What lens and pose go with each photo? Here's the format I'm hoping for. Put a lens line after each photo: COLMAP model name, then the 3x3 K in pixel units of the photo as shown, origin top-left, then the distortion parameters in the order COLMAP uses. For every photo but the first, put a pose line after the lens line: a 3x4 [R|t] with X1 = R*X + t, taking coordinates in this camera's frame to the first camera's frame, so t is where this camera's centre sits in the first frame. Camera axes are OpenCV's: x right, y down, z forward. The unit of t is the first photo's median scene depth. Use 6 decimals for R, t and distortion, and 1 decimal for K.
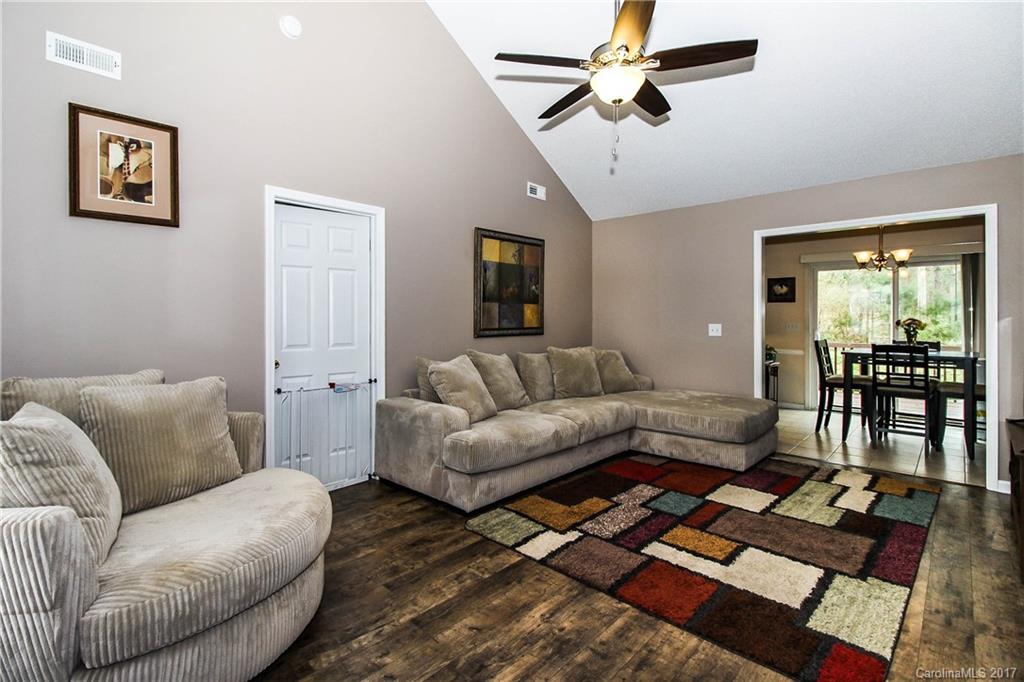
lens RADIAL K [[488.9, 0, 489.9], [0, 488.9, 329.0], [0, 0, 1]] dist [-0.004489, -0.001423]
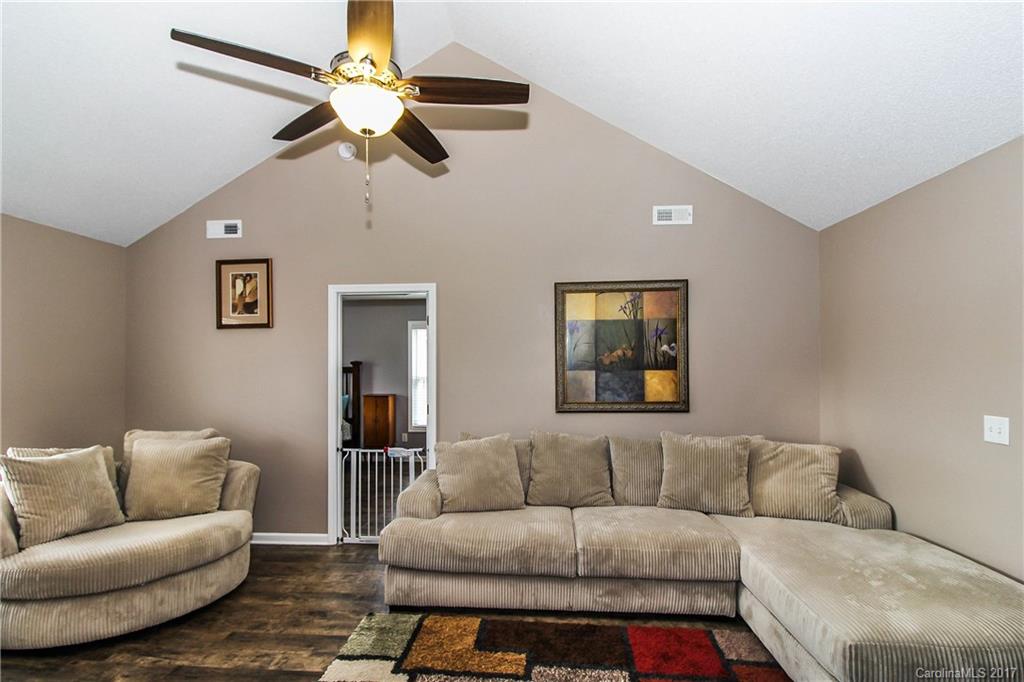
lens RADIAL K [[488.9, 0, 502.9], [0, 488.9, 369.3], [0, 0, 1]] dist [-0.004489, -0.001423]
pose [[0.634830, 0.000247, -0.772652, 0.732738], [-0.006015, 0.999971, -0.004623, -0.069289], [0.772629, 0.007582, 0.634813, 0.504837]]
